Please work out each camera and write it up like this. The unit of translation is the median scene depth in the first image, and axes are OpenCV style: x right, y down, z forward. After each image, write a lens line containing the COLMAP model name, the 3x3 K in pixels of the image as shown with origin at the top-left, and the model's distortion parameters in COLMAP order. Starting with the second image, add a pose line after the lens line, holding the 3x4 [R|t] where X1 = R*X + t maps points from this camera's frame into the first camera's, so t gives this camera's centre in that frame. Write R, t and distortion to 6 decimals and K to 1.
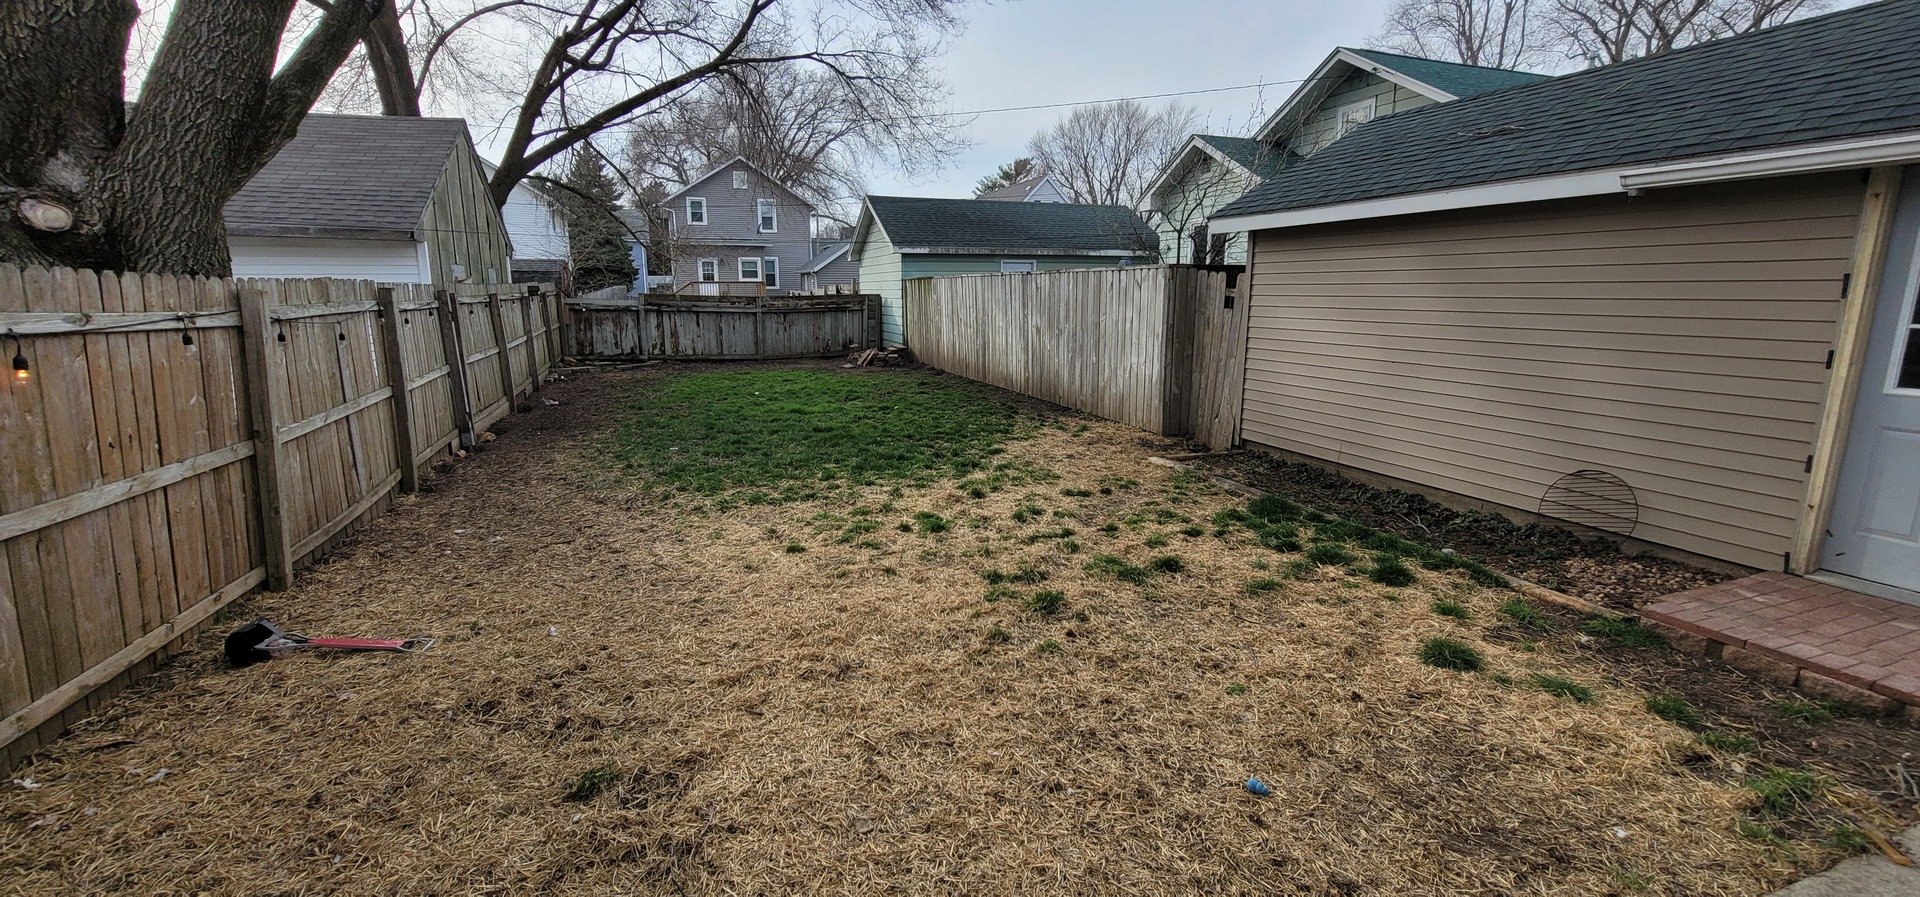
lens RADIAL K [[785.0, 0, 960.4], [0, 785.0, 437.9], [0, 0, 1]] dist [-0.007046, 0.000392]
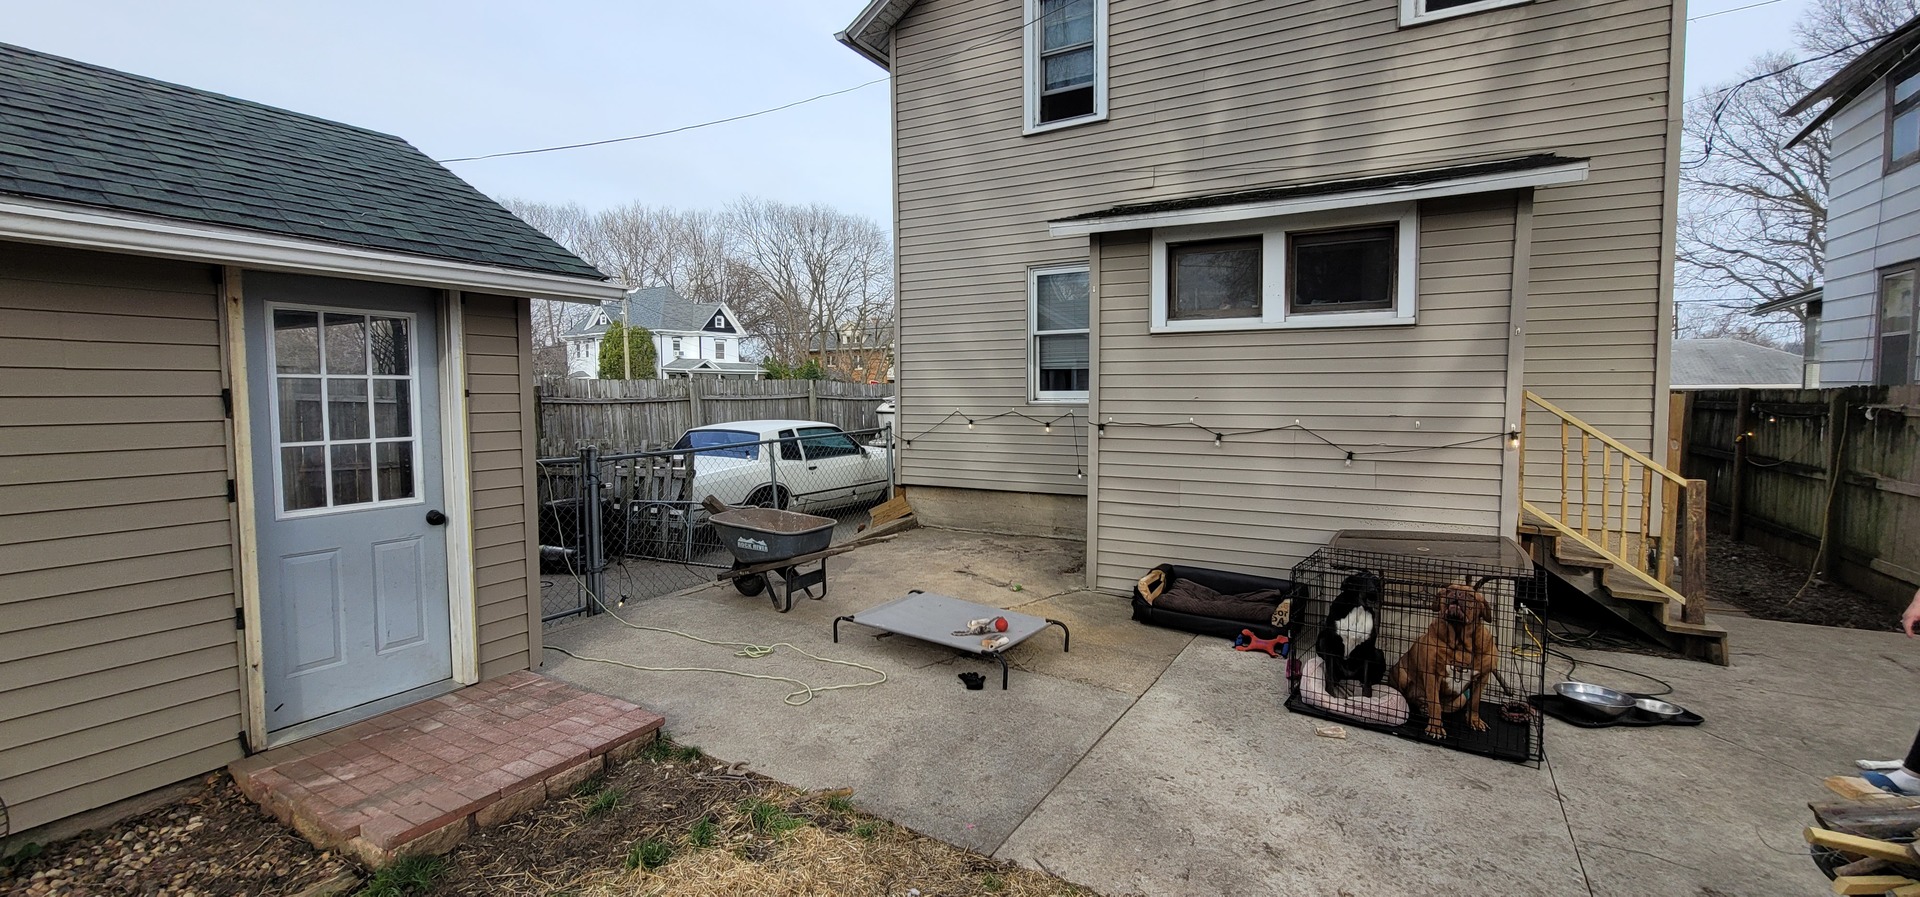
lens RADIAL K [[785.0, 0, 951.5], [0, 785.0, 440.4], [0, 0, 1]] dist [-0.007046, 0.000392]
pose [[-0.639126, -0.042490, 0.767927, -0.001305], [0.149794, 0.972475, 0.178477, -0.121604], [-0.754373, 0.229100, -0.615170, 0.601668]]
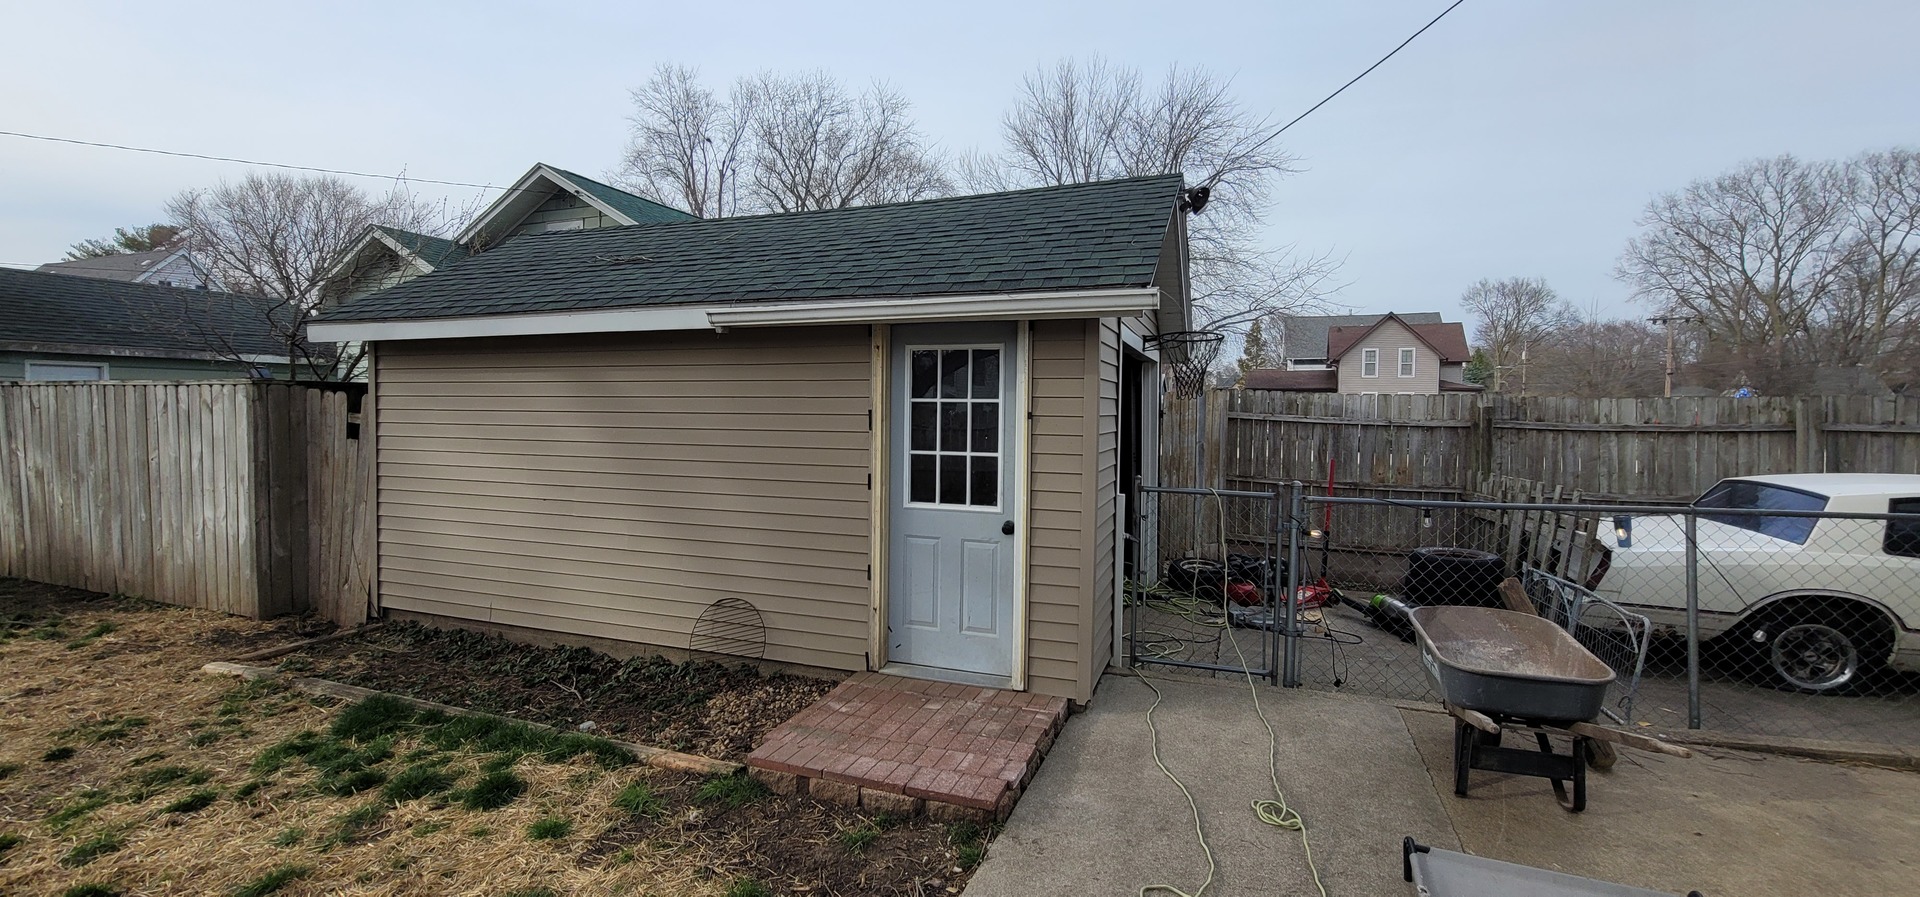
lens RADIAL K [[785.0, 0, 968.3], [0, 785.0, 435.2], [0, 0, 1]] dist [-0.007046, 0.000392]
pose [[0.647484, -0.020844, 0.761794, 0.206181], [0.132650, 0.987449, -0.085727, -0.031883], [-0.750446, 0.156559, 0.642122, 0.077909]]
